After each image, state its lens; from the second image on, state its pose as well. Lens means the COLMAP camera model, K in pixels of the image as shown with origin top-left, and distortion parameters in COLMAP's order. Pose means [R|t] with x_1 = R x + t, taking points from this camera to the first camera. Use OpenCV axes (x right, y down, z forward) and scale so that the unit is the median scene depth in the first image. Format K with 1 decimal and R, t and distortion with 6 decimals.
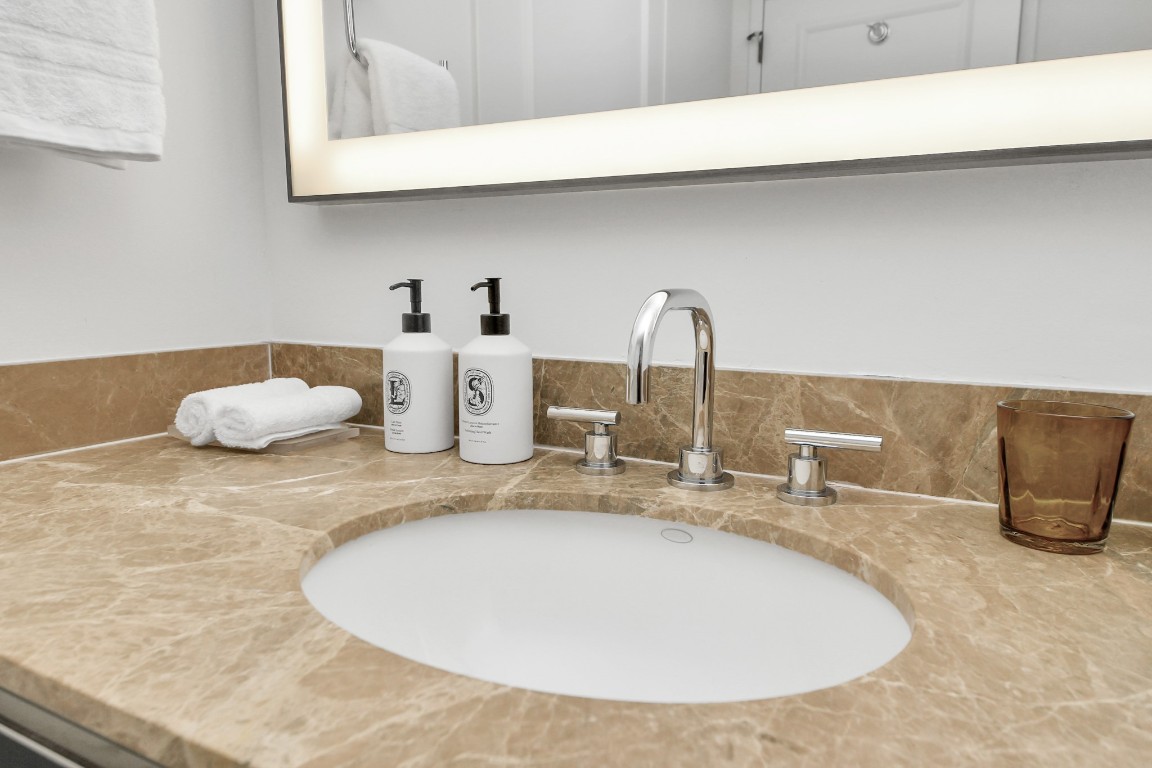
lens RADIAL K [[771.0, 0, 576.0], [0, 771.0, 384.0], [0, 0, 1]] dist [0.001766, 0.000313]
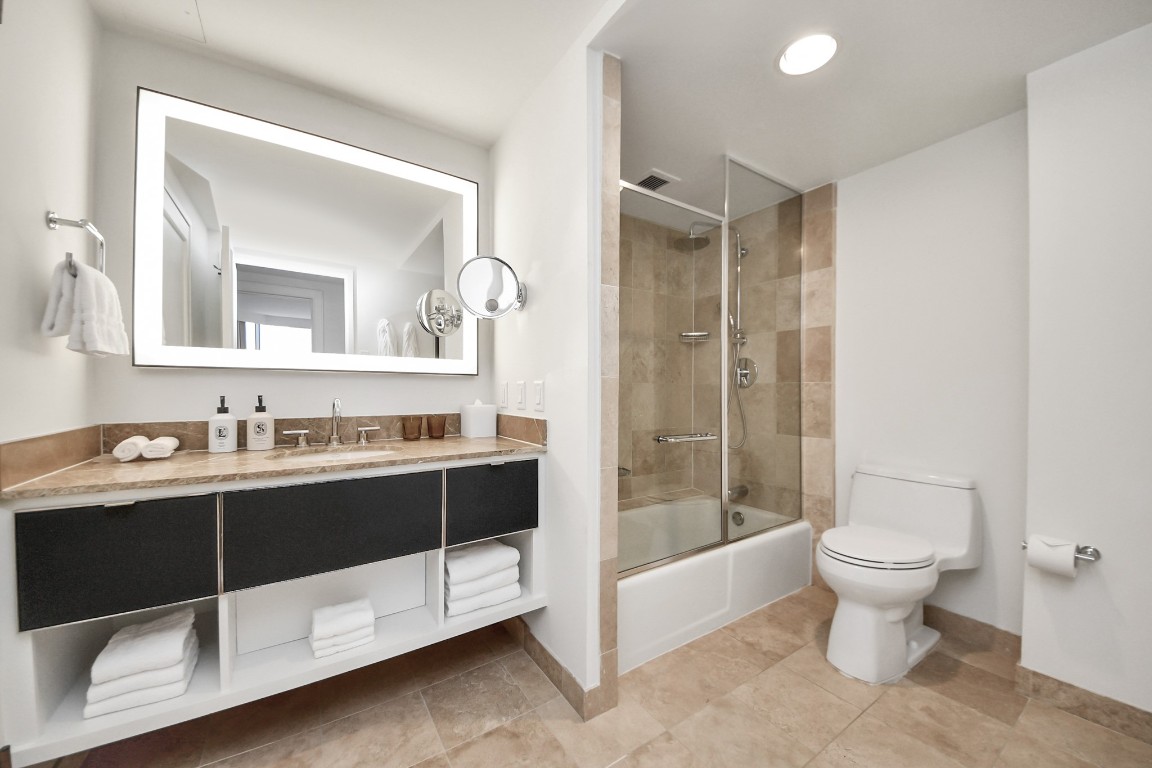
lens RADIAL K [[404.6, 0, 549.5], [0, 404.6, 390.5], [0, 0, 1]] dist [0.000436, -0.006066]
pose [[0.502945, 0.001332, 0.864317, -0.989498], [0.119215, 0.990334, -0.070897, 0.117191], [-0.856057, 0.138697, 0.497925, -0.959394]]
